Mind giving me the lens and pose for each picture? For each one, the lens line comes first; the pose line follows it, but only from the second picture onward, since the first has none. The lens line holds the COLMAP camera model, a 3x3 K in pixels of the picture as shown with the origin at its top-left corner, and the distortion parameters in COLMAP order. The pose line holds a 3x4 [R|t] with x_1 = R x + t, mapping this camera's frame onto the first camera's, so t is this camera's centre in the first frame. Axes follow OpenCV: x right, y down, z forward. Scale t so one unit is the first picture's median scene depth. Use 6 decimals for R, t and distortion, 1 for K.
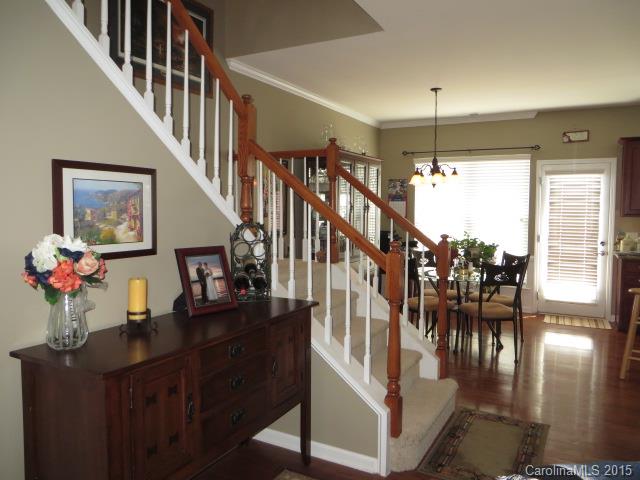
lens RADIAL K [[480.1, 0, 320.0], [0, 480.1, 240.0], [0, 0, 1]] dist [-0.131183, 0.000662]
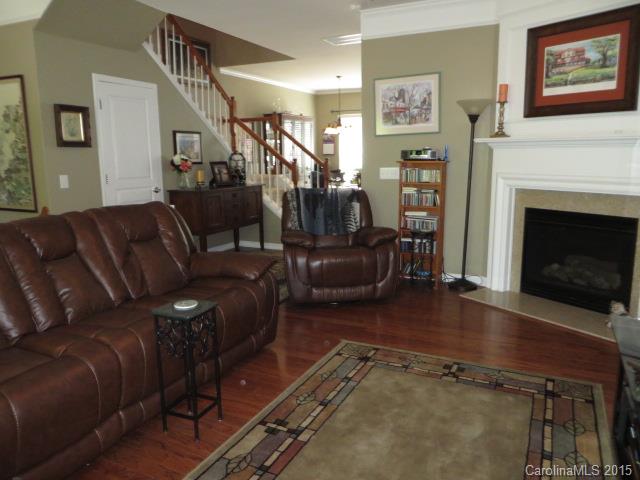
lens RADIAL K [[480.1, 0, 320.0], [0, 480.1, 240.0], [0, 0, 1]] dist [-0.131183, 0.000662]
pose [[0.998358, -0.028806, 0.049504, 0.149176], [0.023206, 0.993638, 0.110202, 0.152618], [-0.052364, -0.108872, 0.992676, -1.510564]]
